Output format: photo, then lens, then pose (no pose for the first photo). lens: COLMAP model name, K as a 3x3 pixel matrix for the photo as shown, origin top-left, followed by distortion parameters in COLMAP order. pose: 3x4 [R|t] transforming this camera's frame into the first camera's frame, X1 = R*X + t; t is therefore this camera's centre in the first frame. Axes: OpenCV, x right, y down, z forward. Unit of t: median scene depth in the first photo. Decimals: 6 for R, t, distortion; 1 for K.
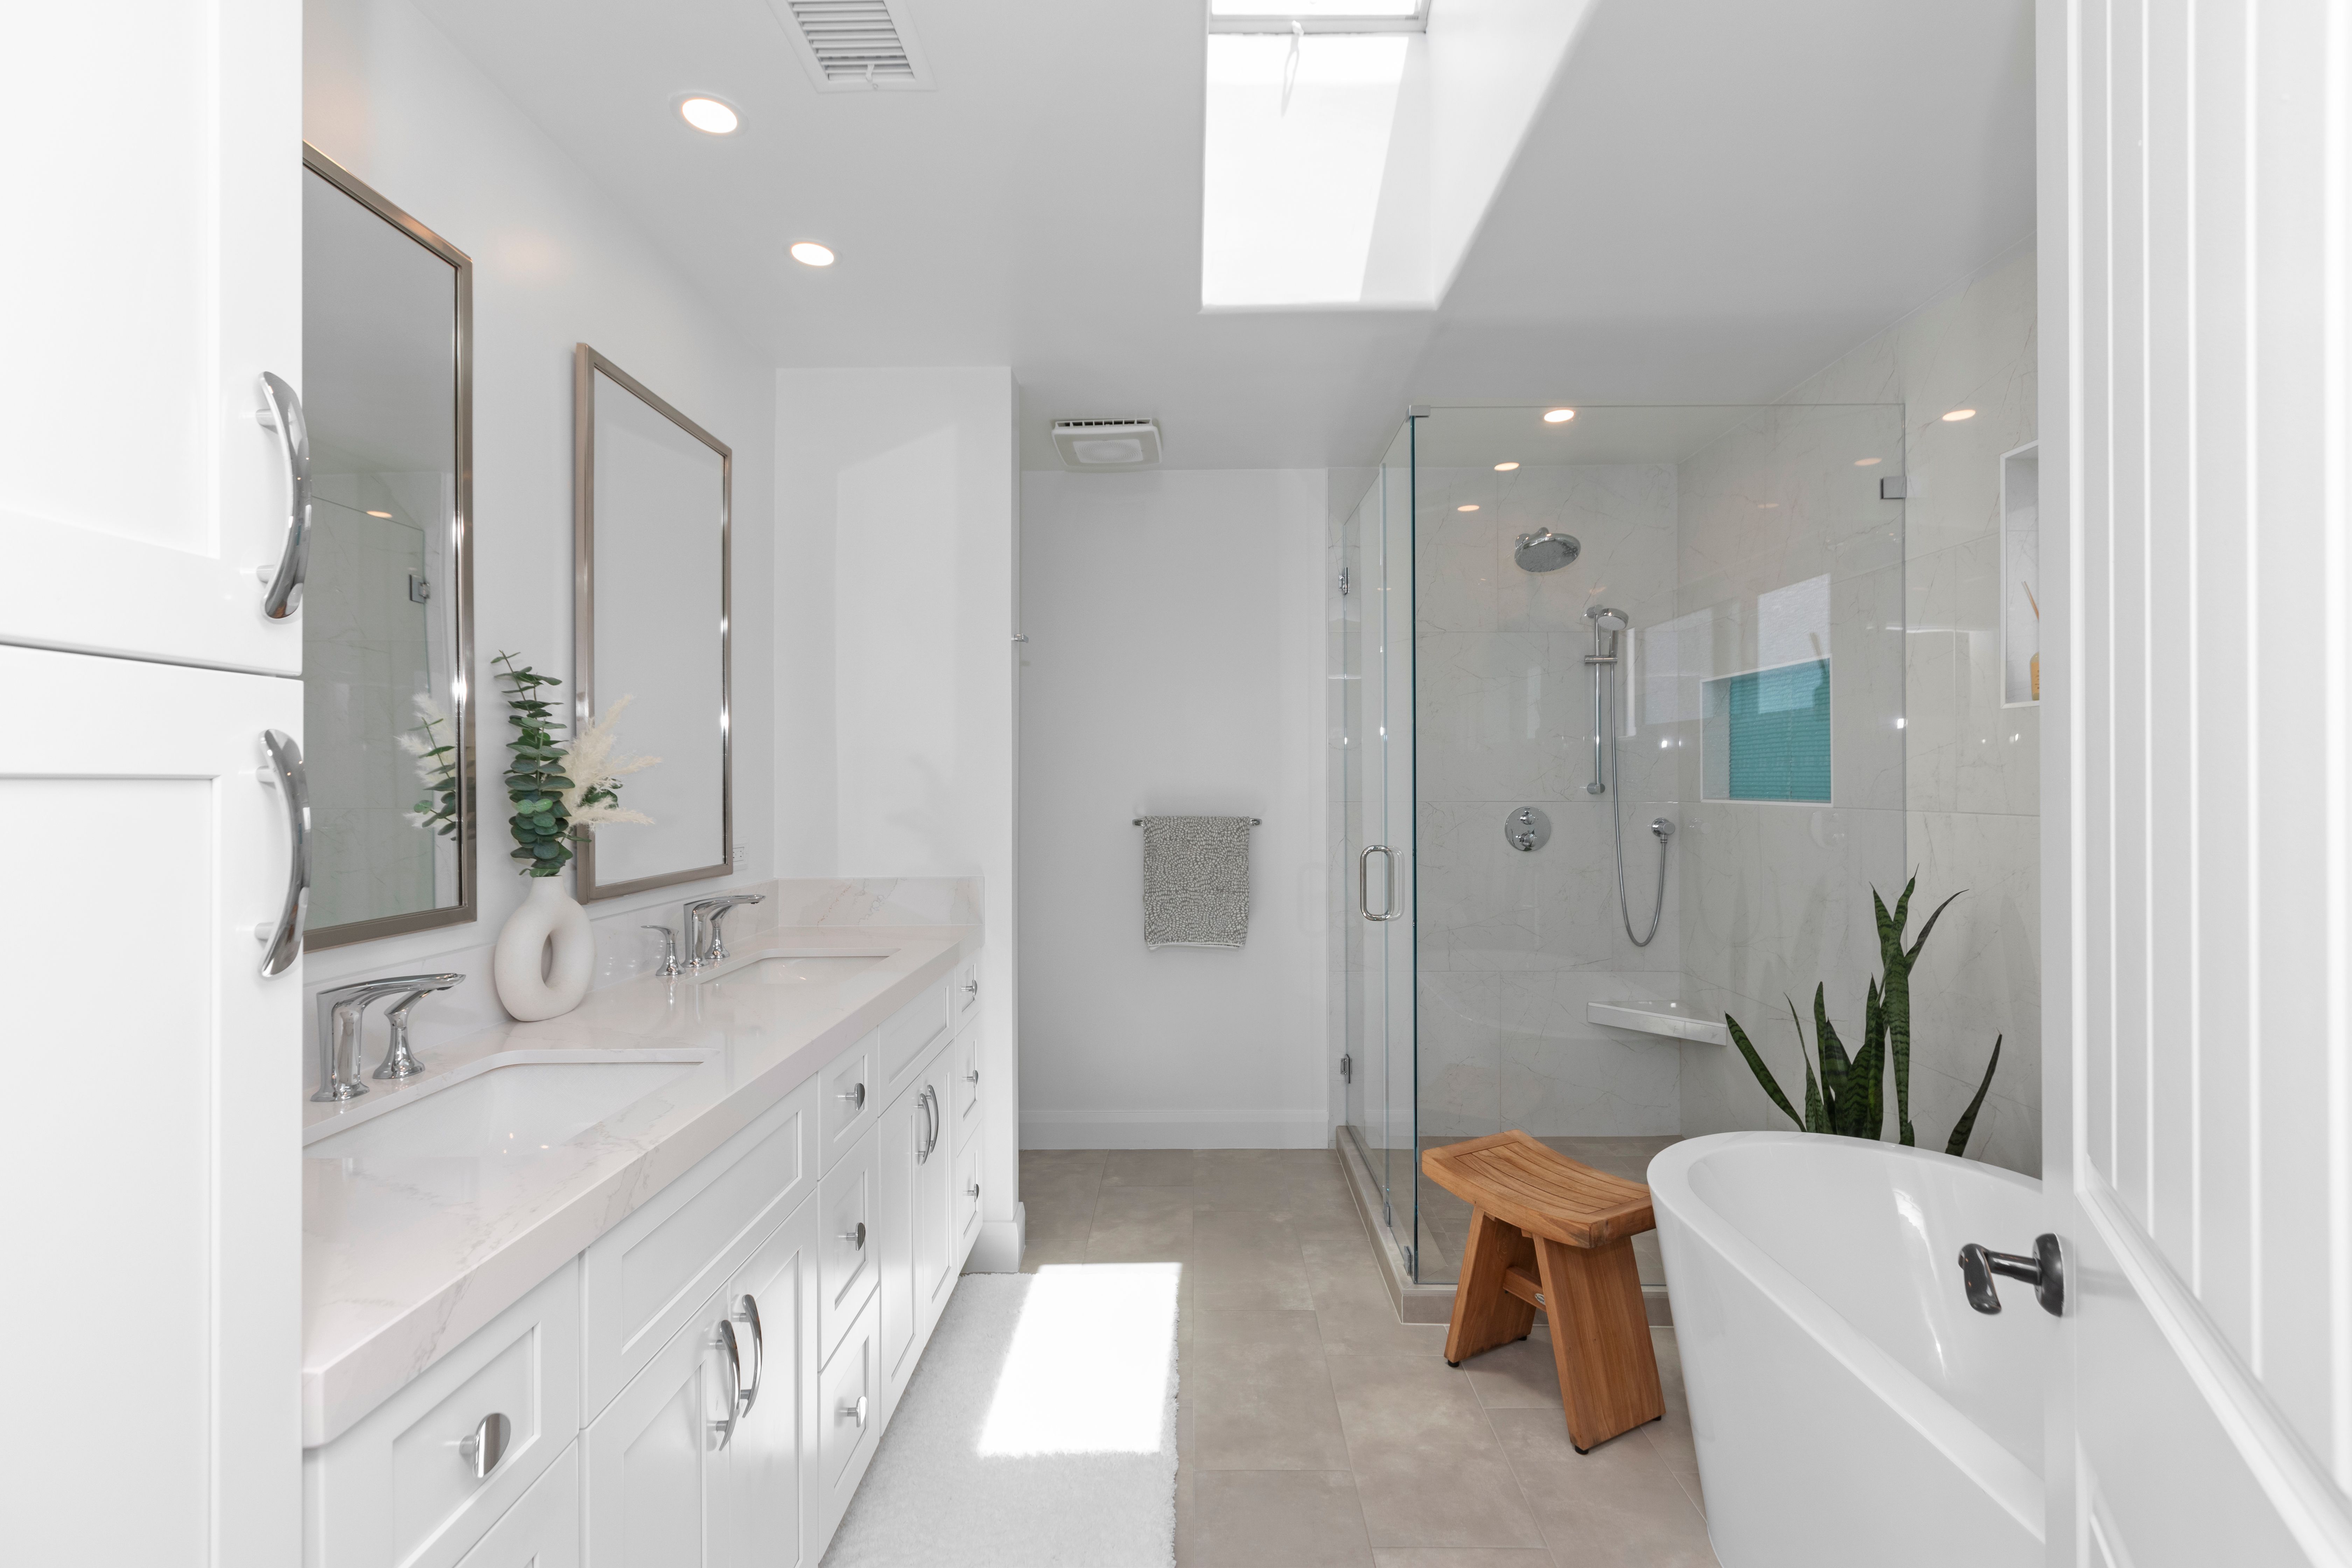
lens RADIAL K [[1068.0, 0, 1179.7], [0, 1068.0, 784.2], [0, 0, 1]] dist [0.008990, -0.000653]
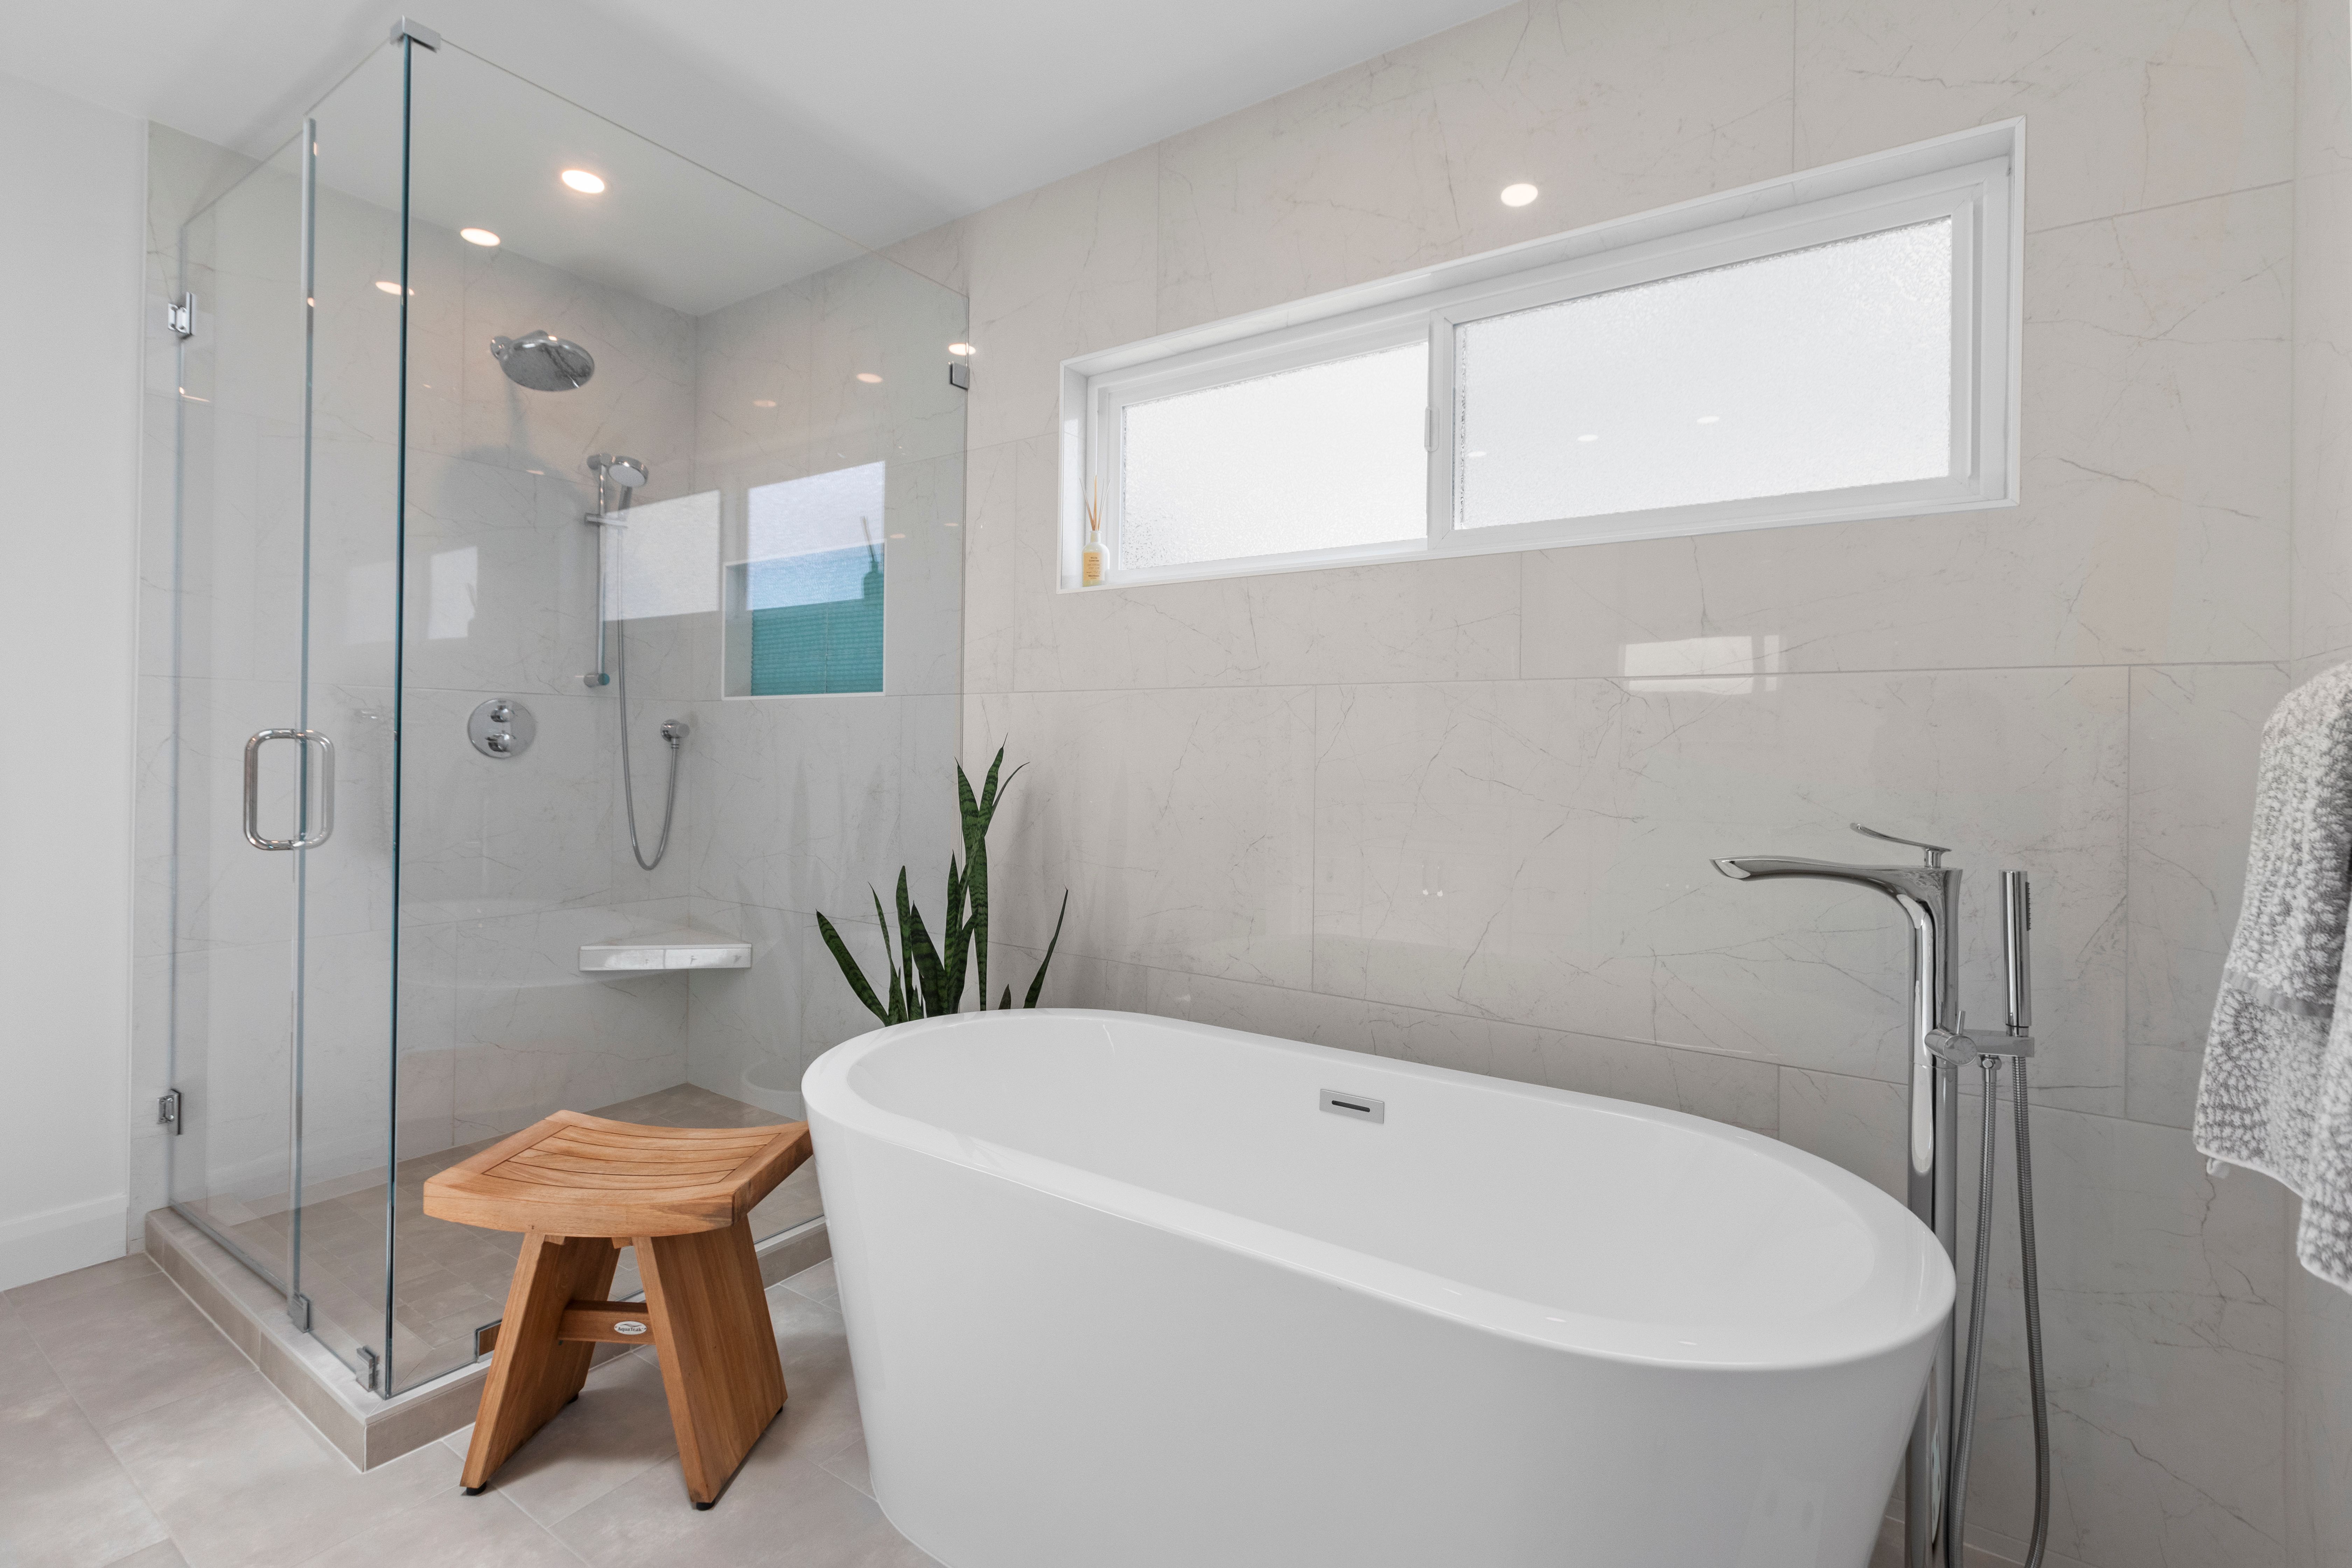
lens RADIAL K [[1068.0, 0, 1188.8], [0, 1068.0, 745.2], [0, 0, 1]] dist [0.008990, -0.000653]
pose [[0.553778, 0.012556, 0.832570, -0.053373], [-0.011275, 0.999908, -0.007580, 0.078167], [-0.832588, -0.005189, 0.553869, 0.251369]]
